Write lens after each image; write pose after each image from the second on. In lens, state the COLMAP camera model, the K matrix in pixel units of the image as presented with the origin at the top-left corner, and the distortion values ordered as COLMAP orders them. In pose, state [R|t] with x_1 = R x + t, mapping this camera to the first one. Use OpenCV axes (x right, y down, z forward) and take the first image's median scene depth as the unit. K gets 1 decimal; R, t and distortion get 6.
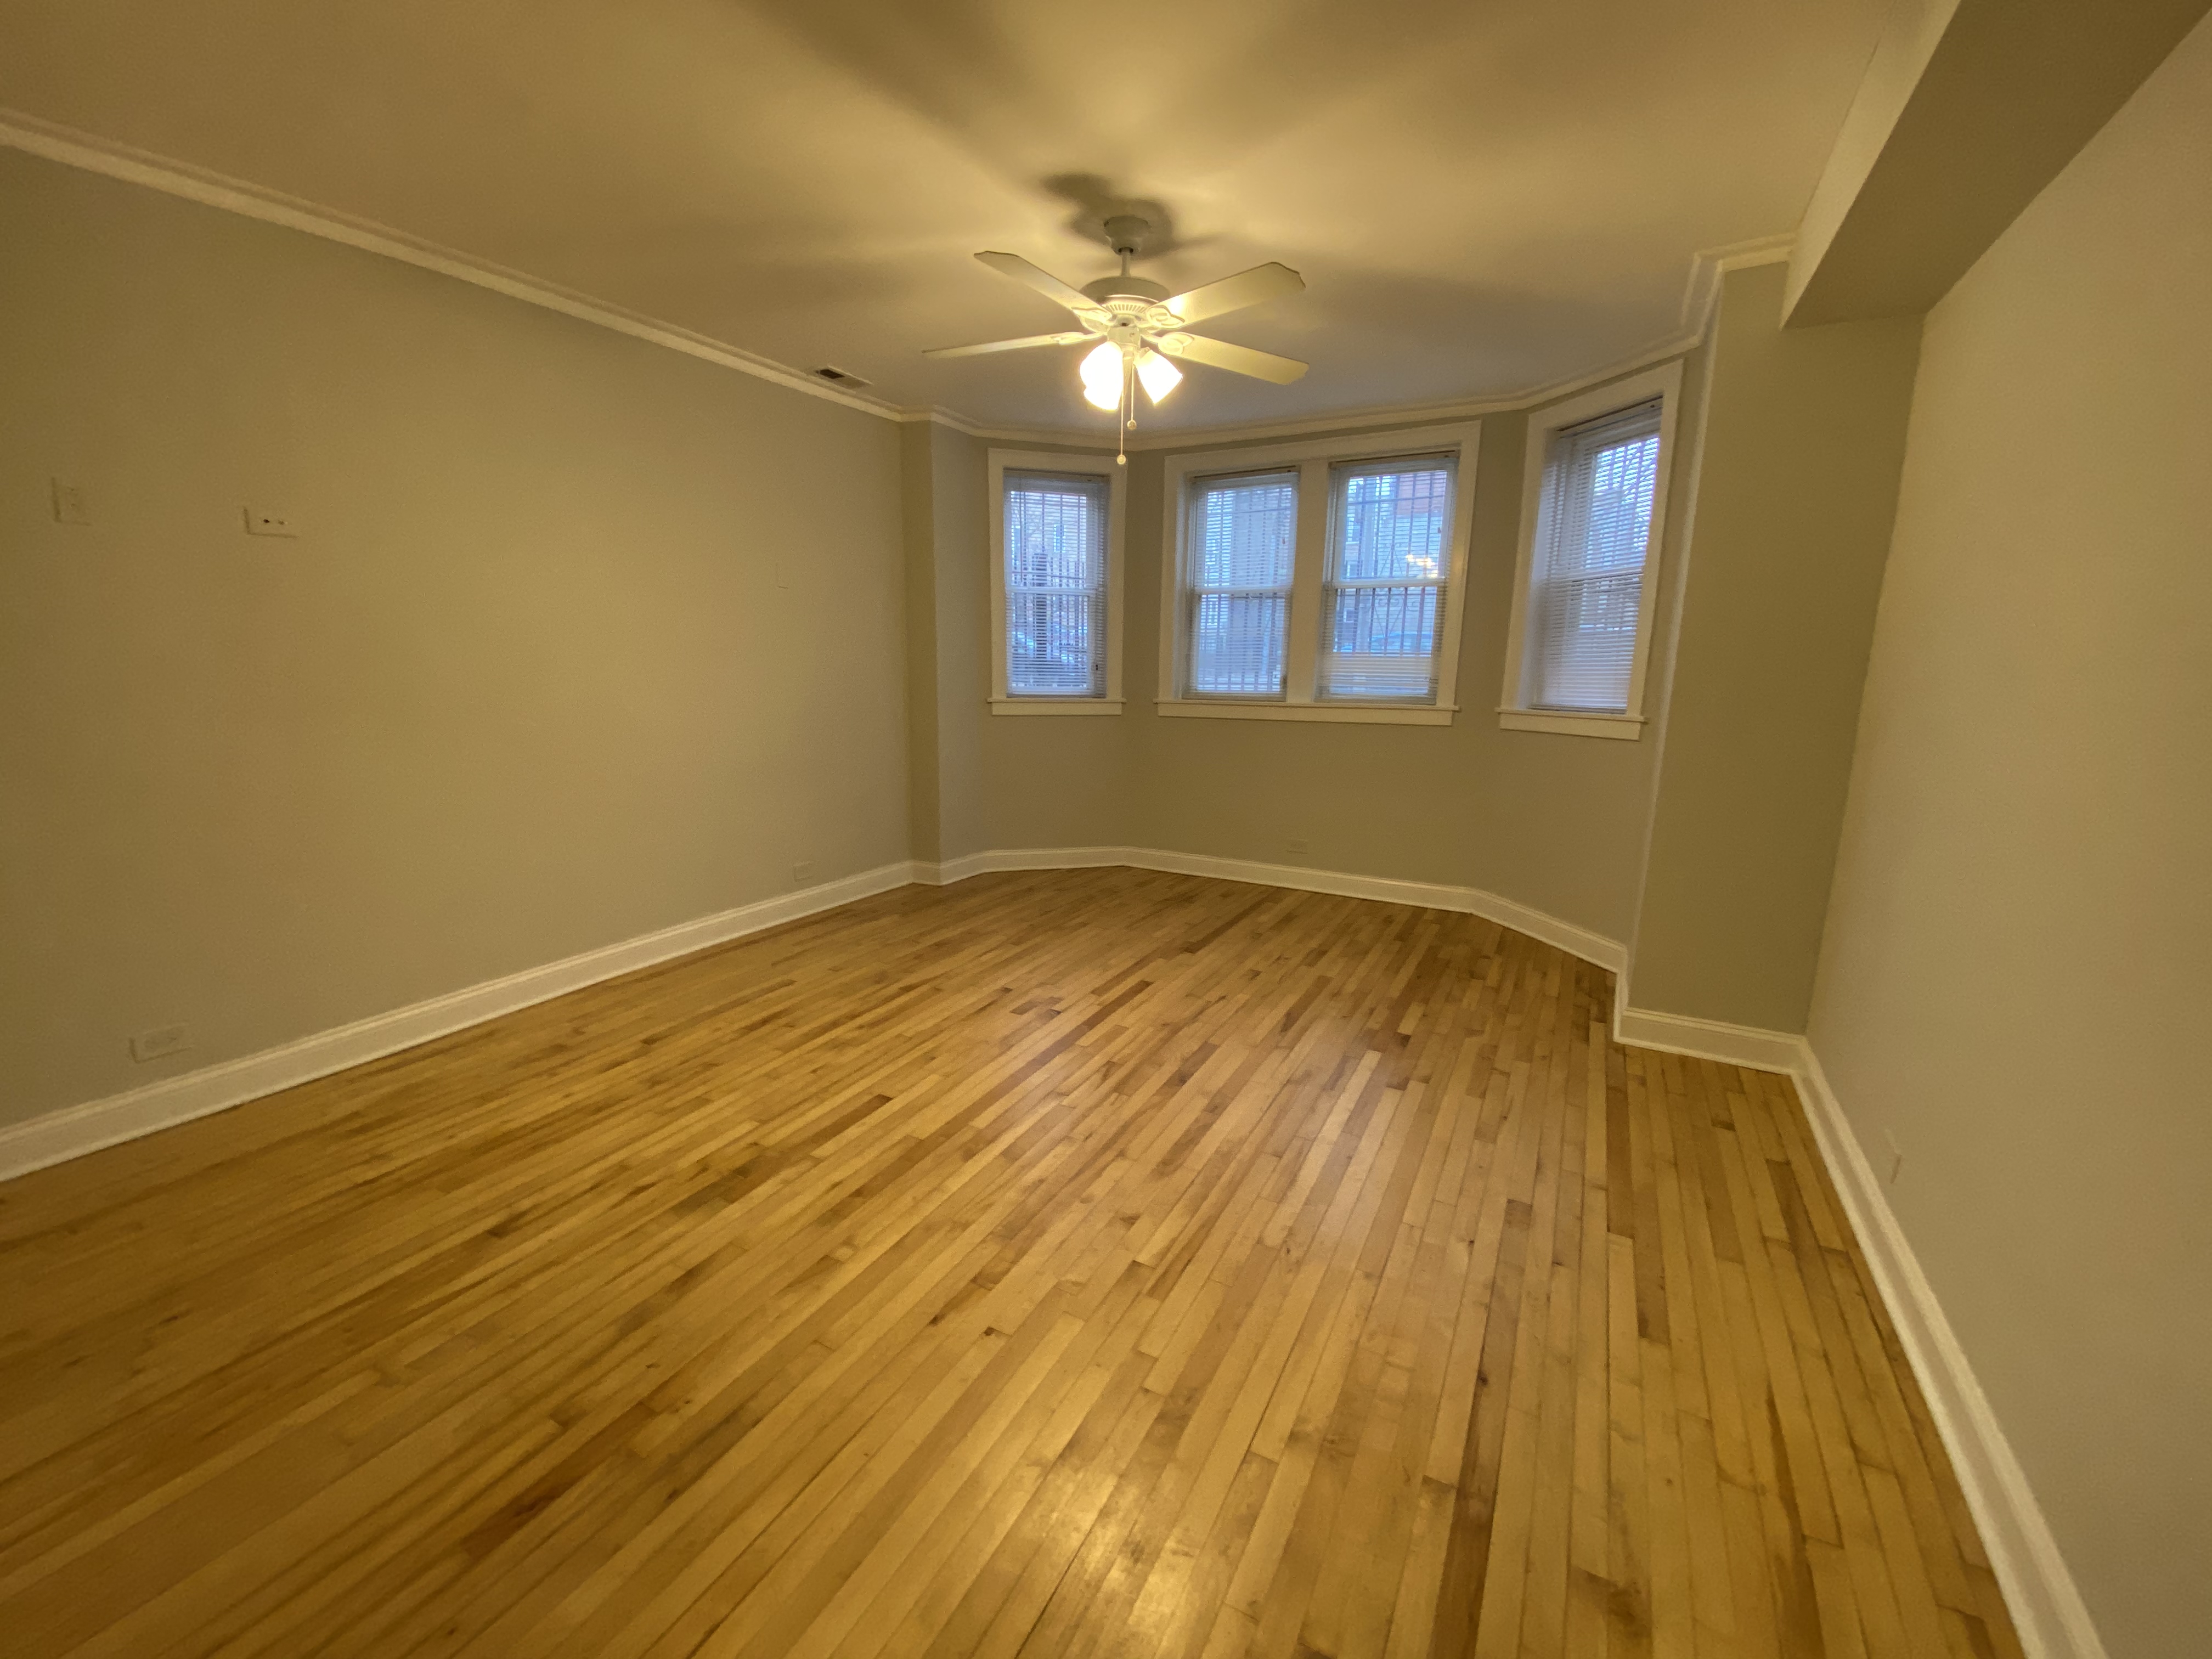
lens RADIAL K [[898.8, 0, 1108.9], [0, 898.8, 826.4], [0, 0, 1]] dist [-0.004436, -0.000764]
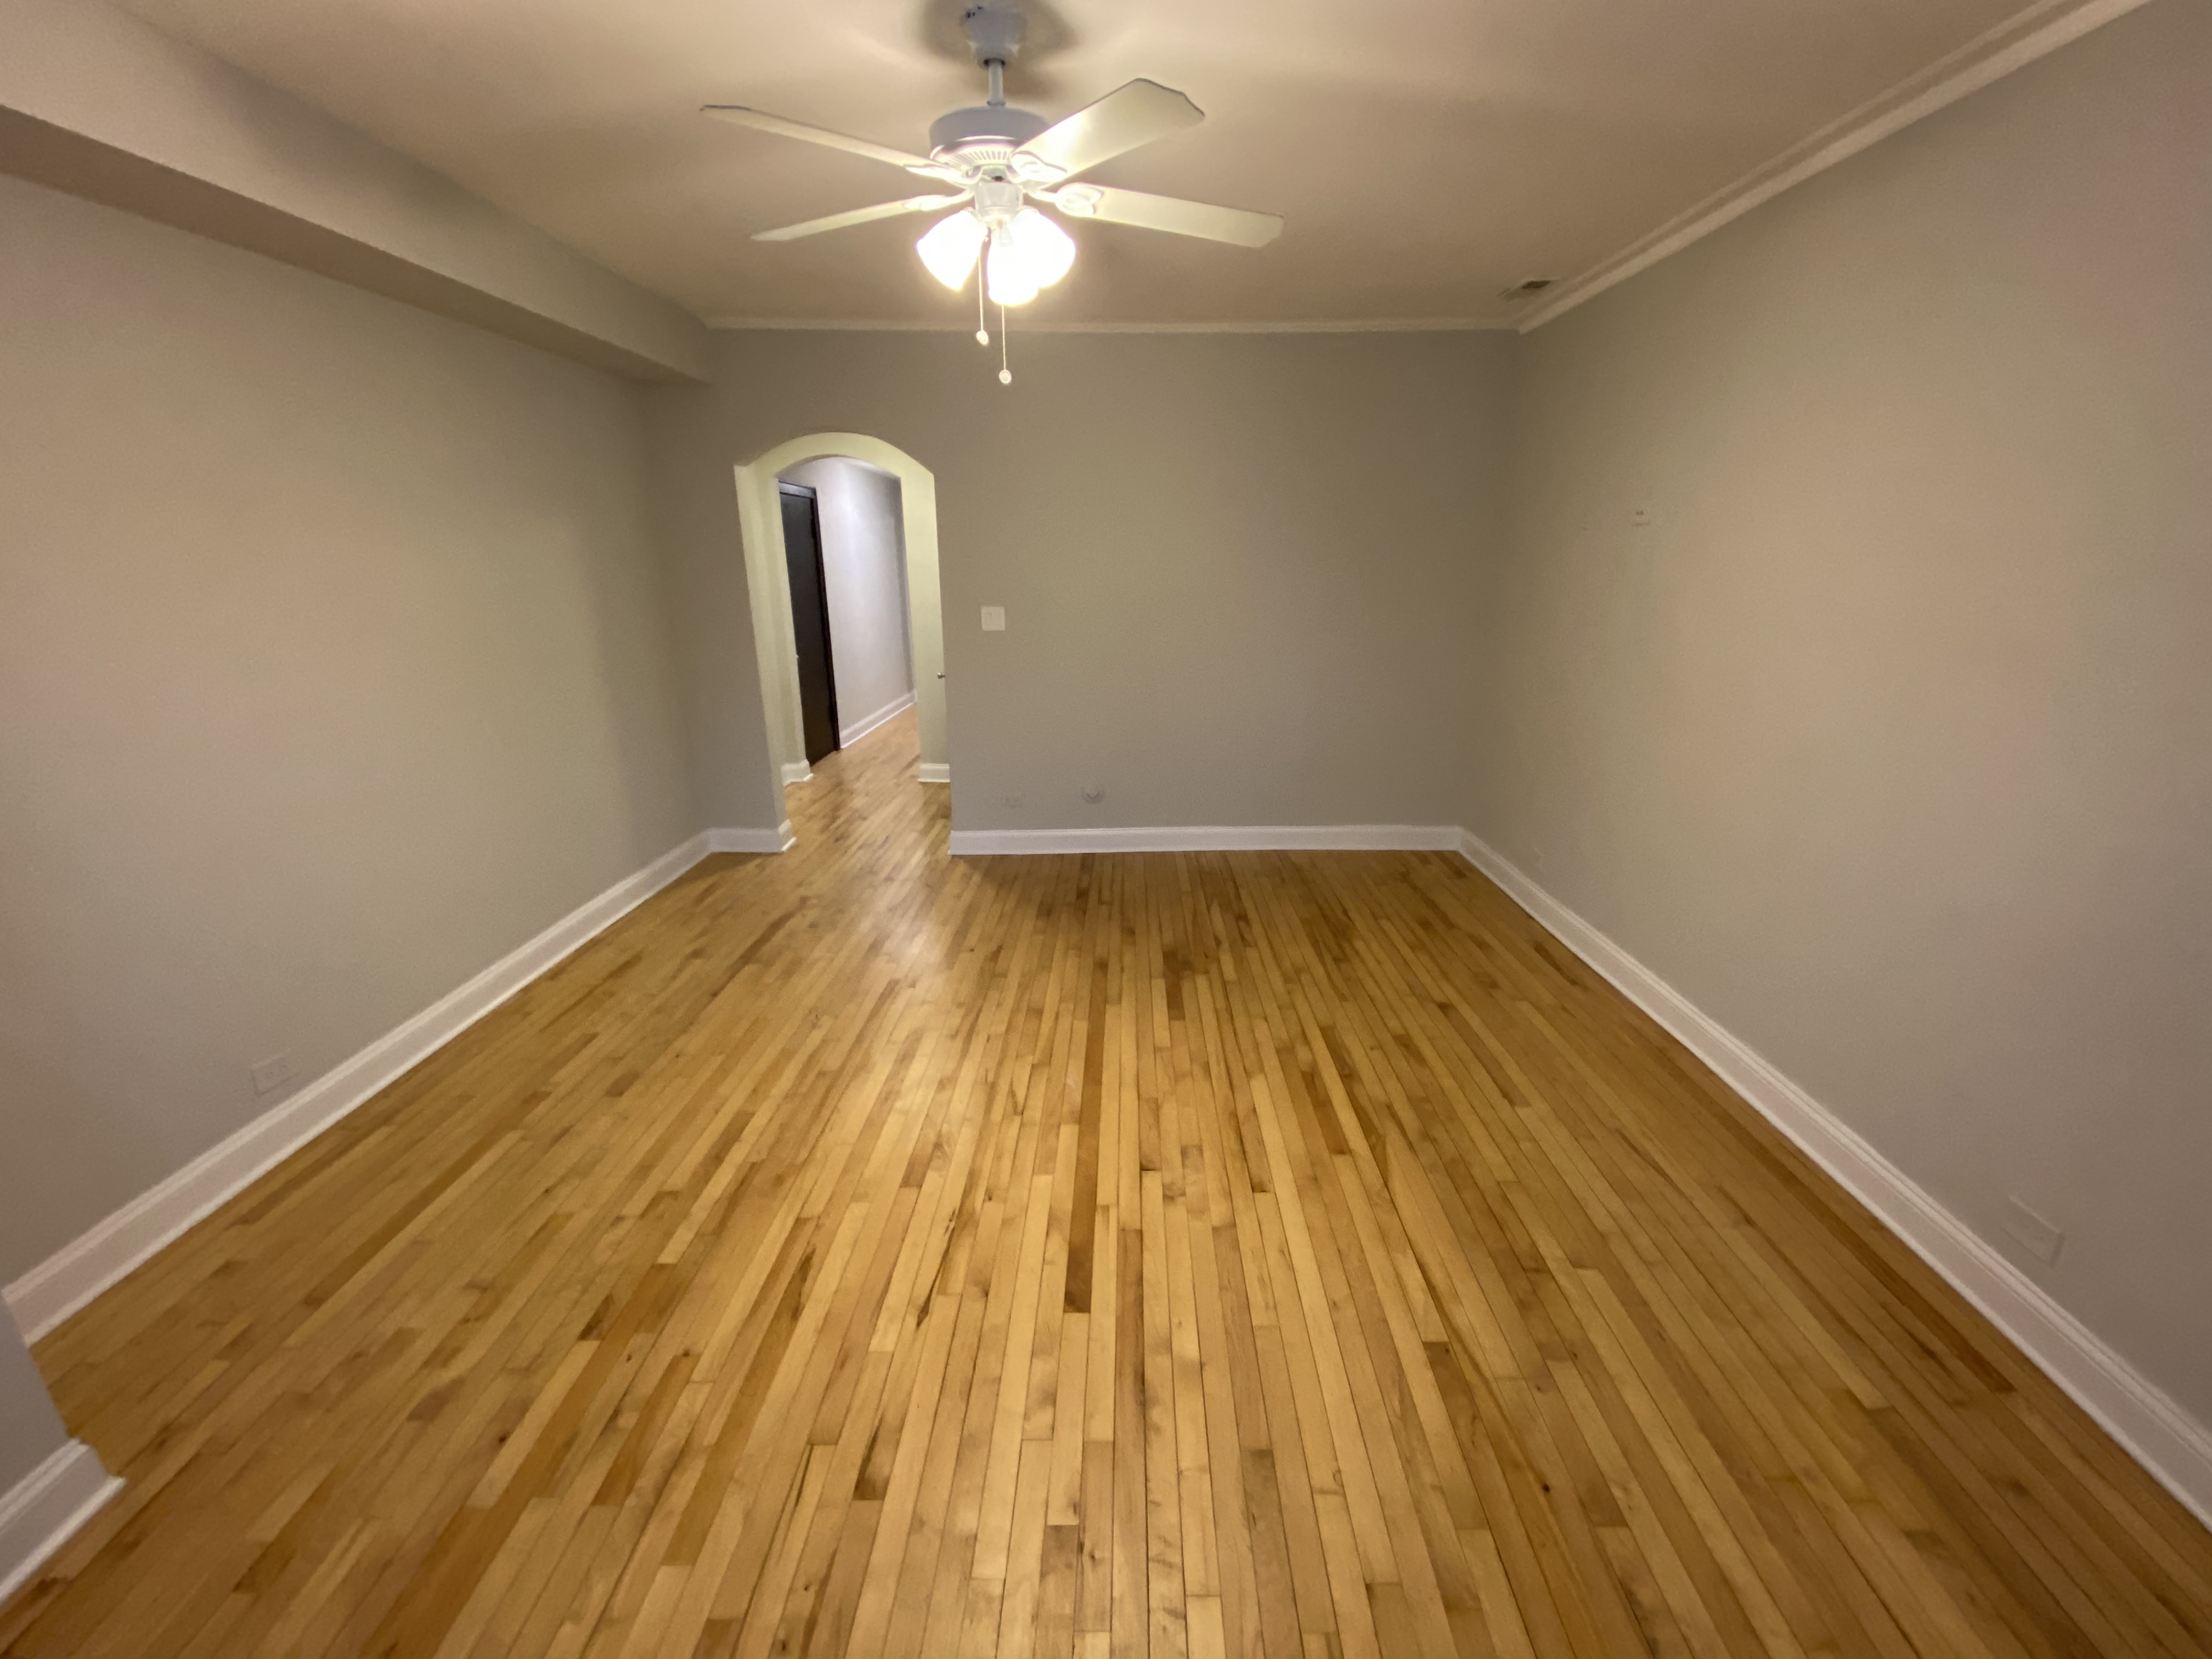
lens RADIAL K [[898.8, 0, 1114.8], [0, 898.8, 834.9], [0, 0, 1]] dist [-0.004436, -0.000764]
pose [[-0.888306, 0.125265, -0.441839, 0.289267], [-0.095683, 0.890489, 0.444830, -0.399897], [0.449175, 0.437422, -0.779041, 1.721055]]
